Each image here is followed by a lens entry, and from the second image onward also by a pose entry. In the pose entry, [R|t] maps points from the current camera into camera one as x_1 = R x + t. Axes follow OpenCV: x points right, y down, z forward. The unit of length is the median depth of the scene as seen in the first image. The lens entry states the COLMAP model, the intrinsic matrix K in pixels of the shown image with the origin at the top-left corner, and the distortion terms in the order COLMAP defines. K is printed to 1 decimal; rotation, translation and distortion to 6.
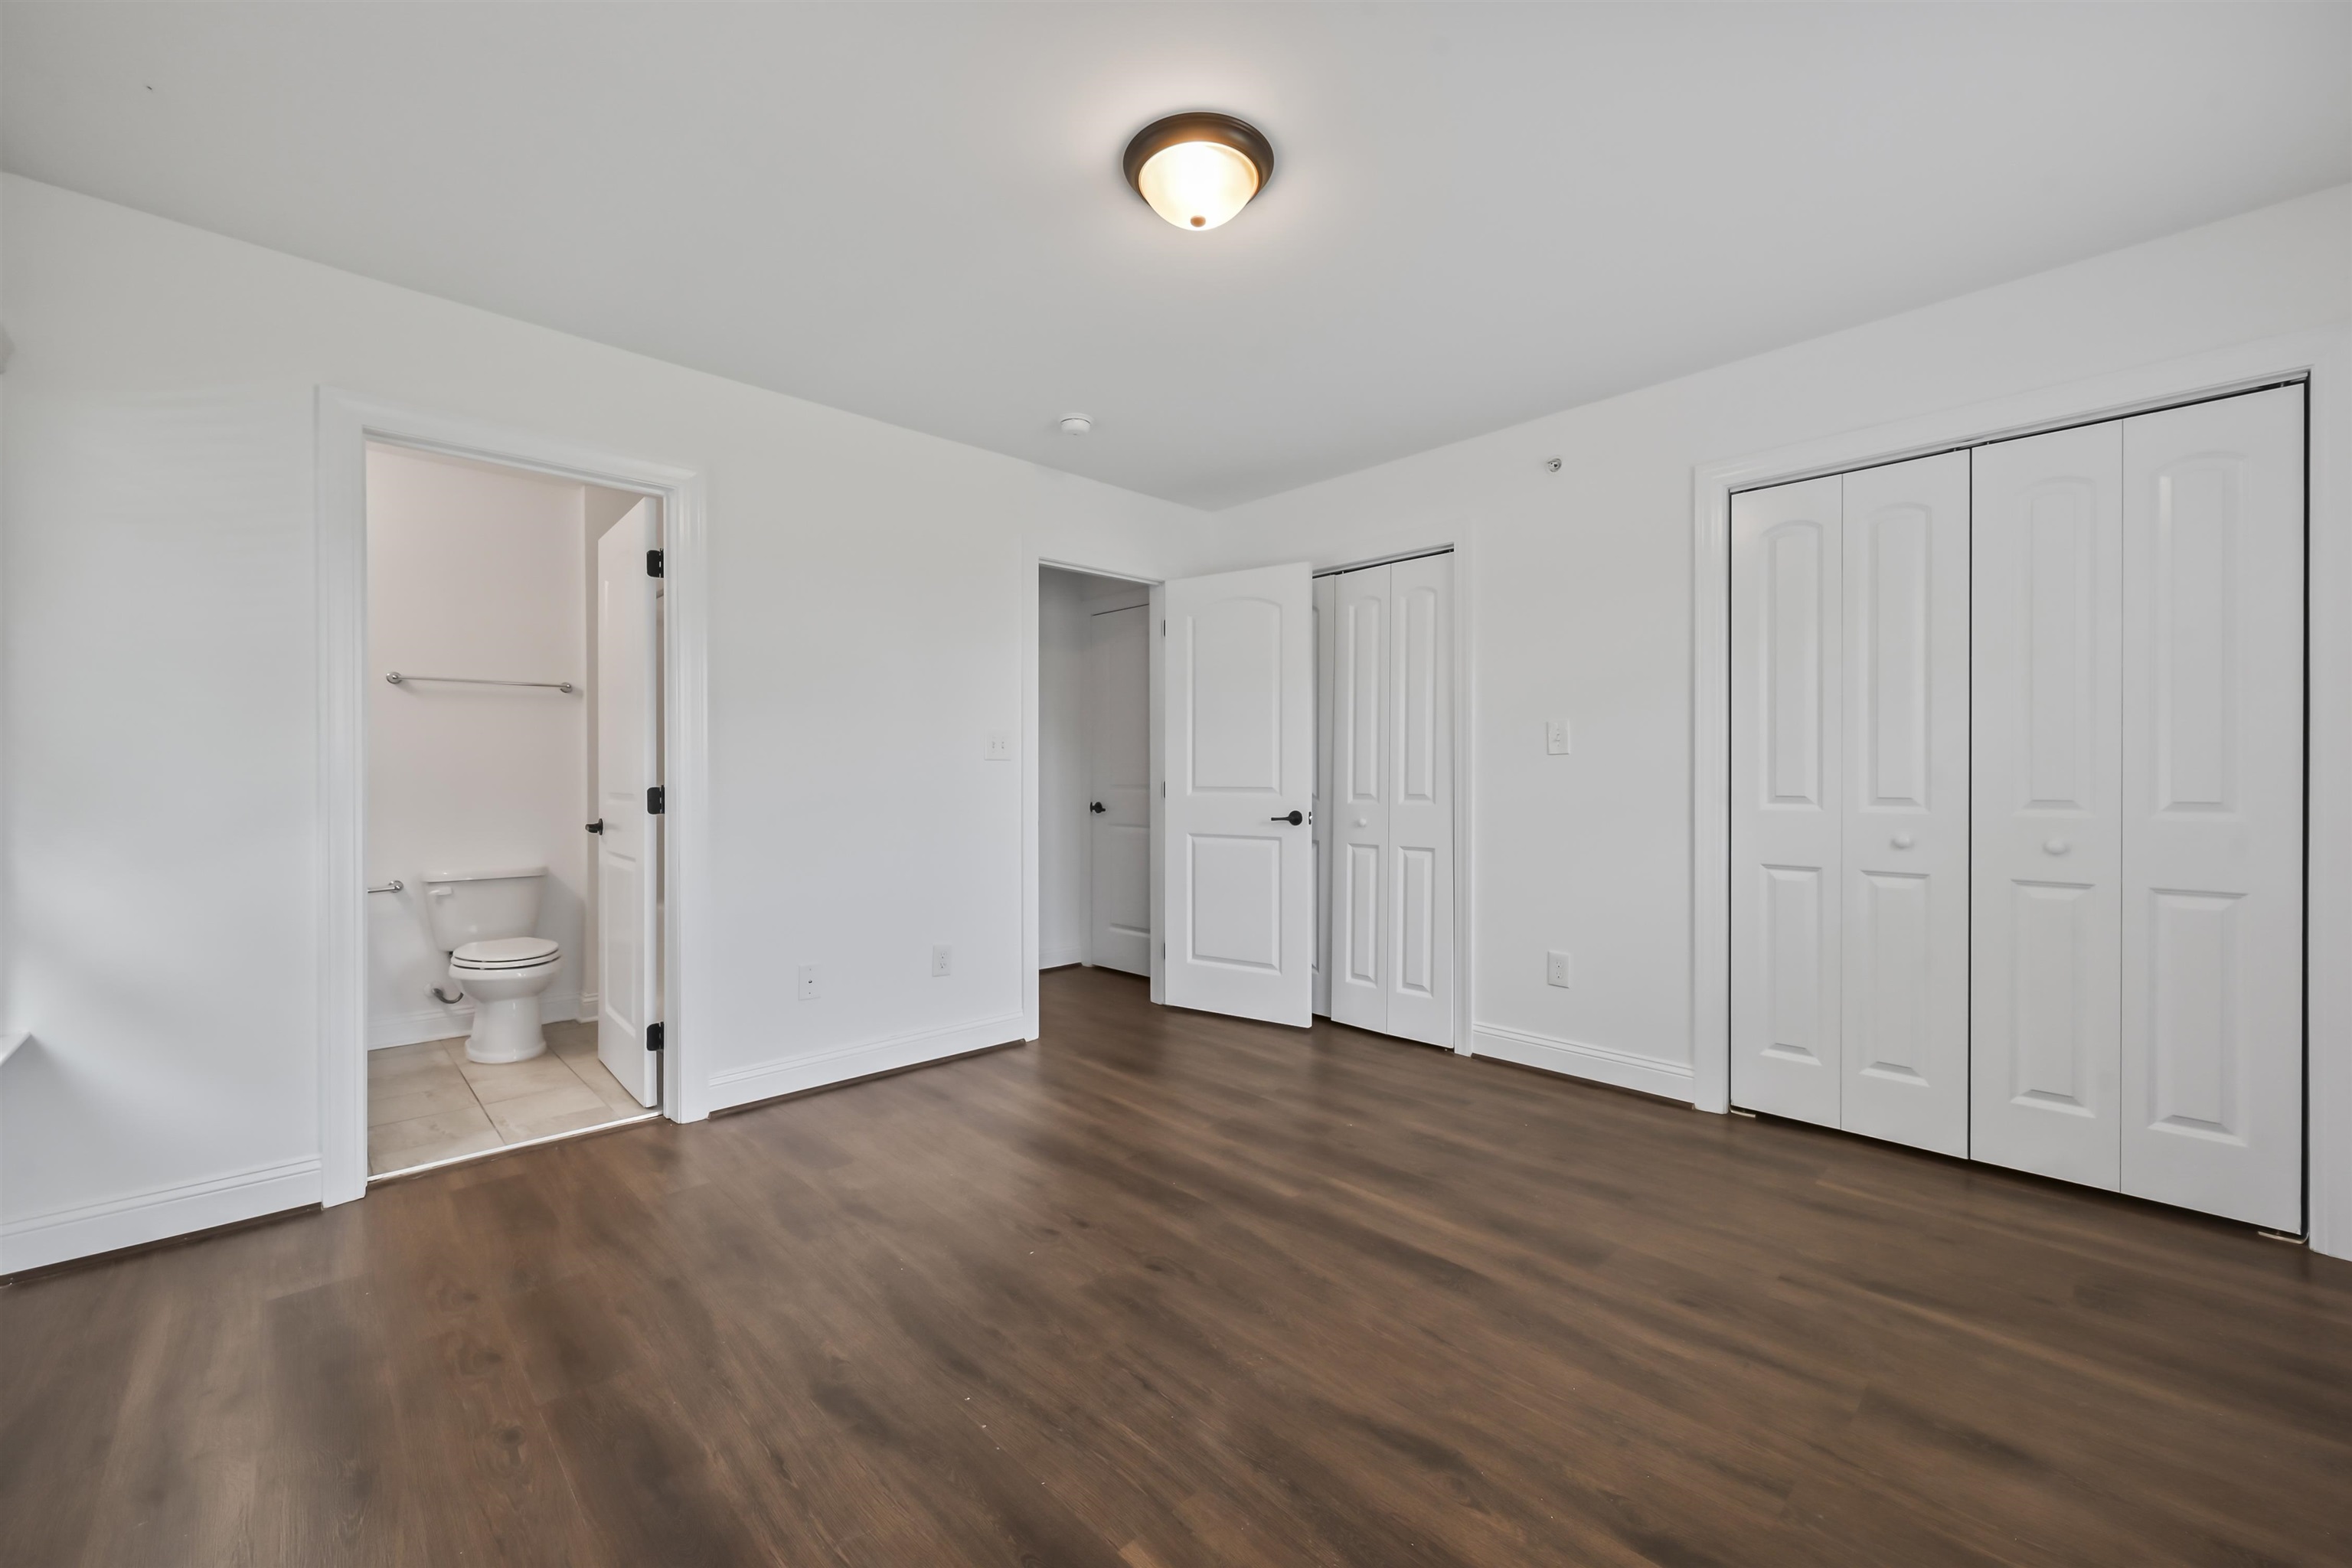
lens RADIAL K [[927.7, 0, 1179.1], [0, 927.7, 777.6], [0, 0, 1]] dist [-0.001842, -0.000304]
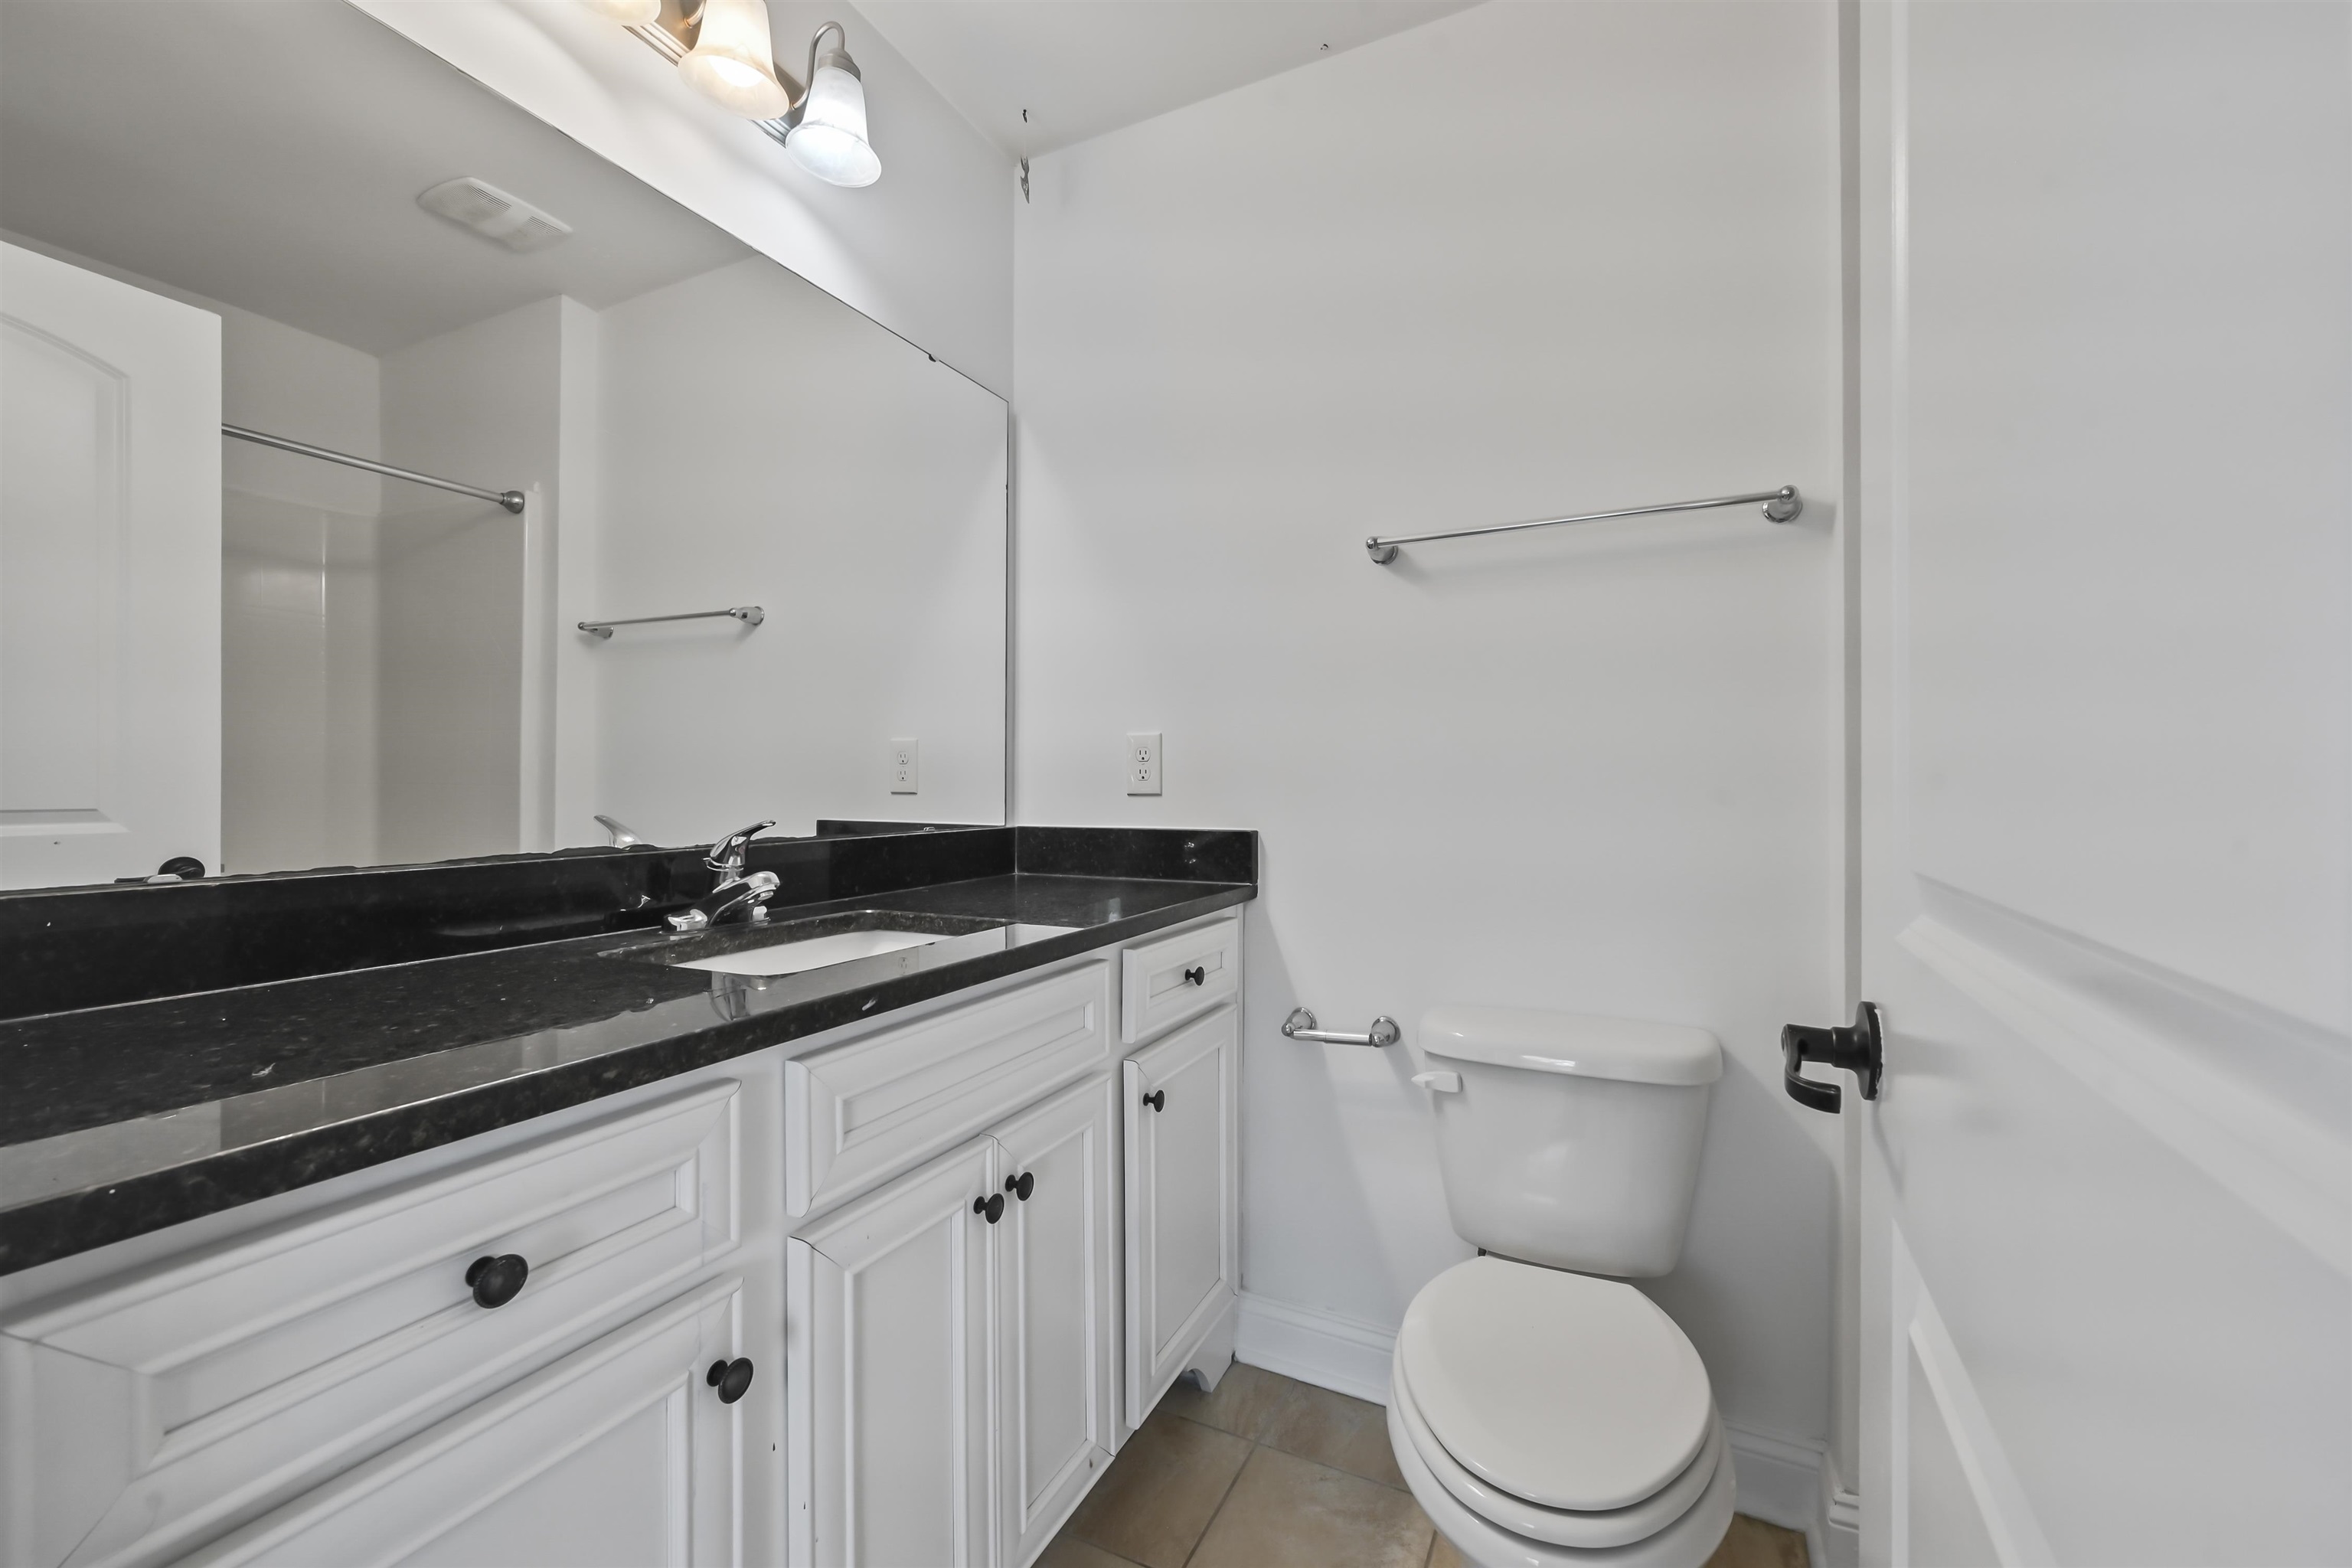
lens RADIAL K [[927.7, 0, 1186.2], [0, 927.7, 786.3], [0, 0, 1]] dist [-0.001842, -0.000304]
pose [[0.331023, -0.003586, -0.943616, -0.466687], [0.000791, 0.999993, -0.003523, 0.004646], [0.943622, 0.000420, 0.331024, 0.767079]]
